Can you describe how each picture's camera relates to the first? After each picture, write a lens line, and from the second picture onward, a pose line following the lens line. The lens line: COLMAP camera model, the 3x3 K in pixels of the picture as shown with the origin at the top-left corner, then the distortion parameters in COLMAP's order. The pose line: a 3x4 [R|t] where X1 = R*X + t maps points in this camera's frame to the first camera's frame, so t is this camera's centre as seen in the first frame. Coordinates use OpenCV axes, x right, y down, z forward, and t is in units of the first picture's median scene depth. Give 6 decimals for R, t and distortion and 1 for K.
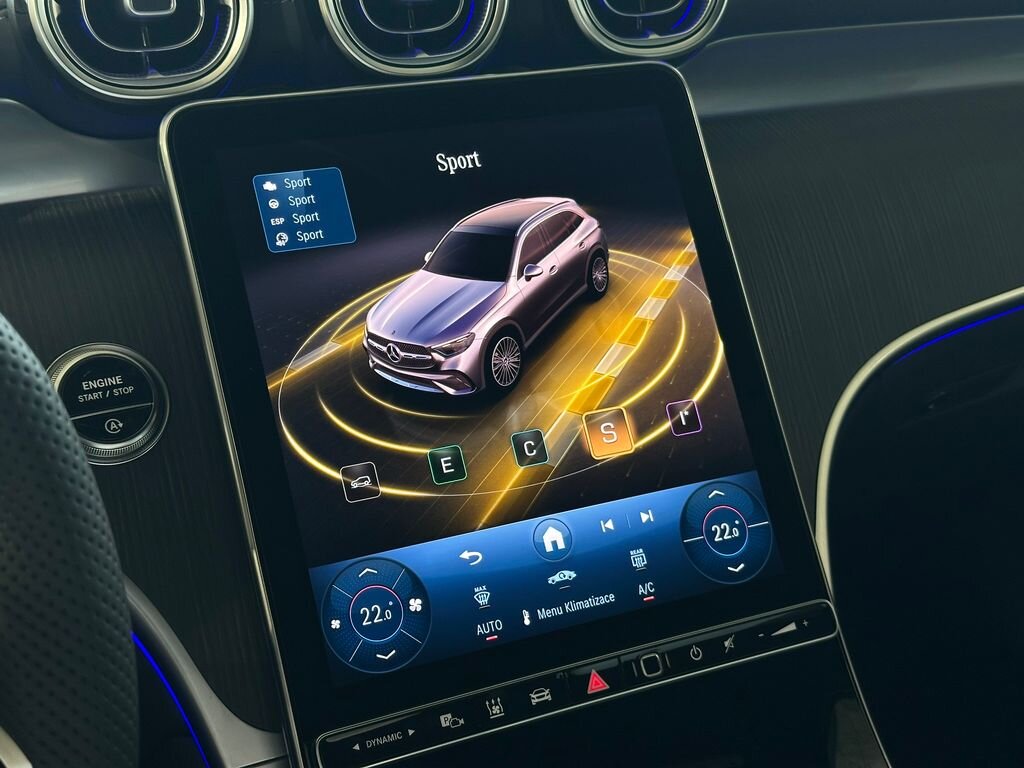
lens RADIAL K [[1509.9, 0, 508.9], [0, 1509.9, 380.7], [0, 0, 1]] dist [0.157772, 0.000000]
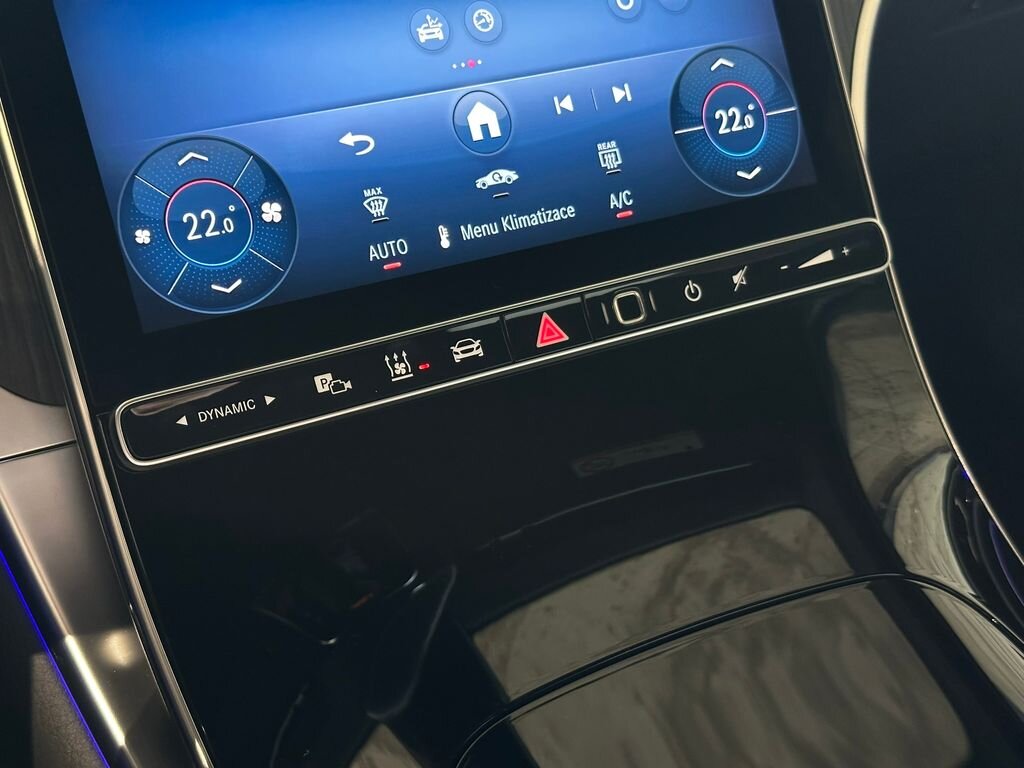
lens RADIAL K [[1509.9, 0, 509.9], [0, 1509.9, 391.1], [0, 0, 1]] dist [0.157772, 0.000000]
pose [[0.997866, -0.014543, 0.063653, -0.002829], [0.004133, 0.986992, 0.160715, 0.116812], [-0.065162, -0.160109, 0.984946, 0.338220]]
